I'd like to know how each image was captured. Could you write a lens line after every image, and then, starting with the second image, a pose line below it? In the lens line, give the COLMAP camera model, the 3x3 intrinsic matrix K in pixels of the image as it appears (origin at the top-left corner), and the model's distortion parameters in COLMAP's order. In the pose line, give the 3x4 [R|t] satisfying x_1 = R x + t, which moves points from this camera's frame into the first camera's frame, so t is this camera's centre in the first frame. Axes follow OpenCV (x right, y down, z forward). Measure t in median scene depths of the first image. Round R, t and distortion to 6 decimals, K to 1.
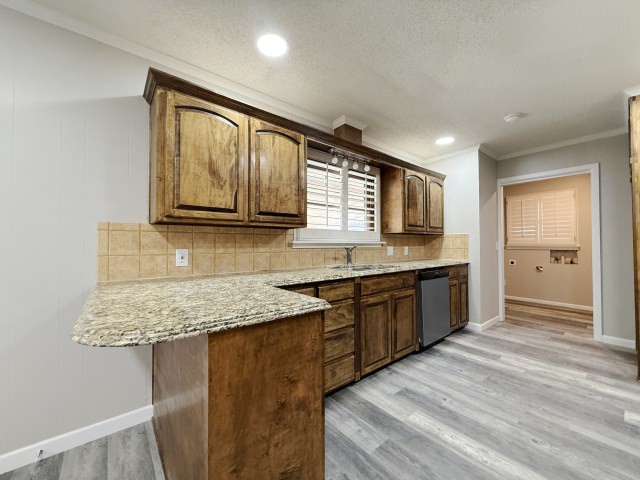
lens RADIAL K [[254.9, 0, 320.0], [0, 254.9, 240.0], [0, 0, 1]] dist [0.000421, 0.000058]
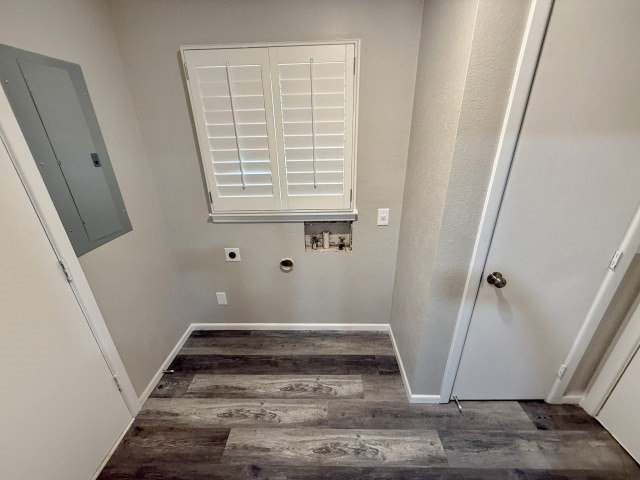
lens RADIAL K [[254.9, 0, 320.0], [0, 254.9, 240.0], [0, 0, 1]] dist [0.000421, 0.000058]
pose [[0.654989, -0.308217, 0.689921, 0.645353], [0.012412, 0.917297, 0.398011, -0.094911], [-0.755536, -0.252129, 0.604645, 0.745109]]
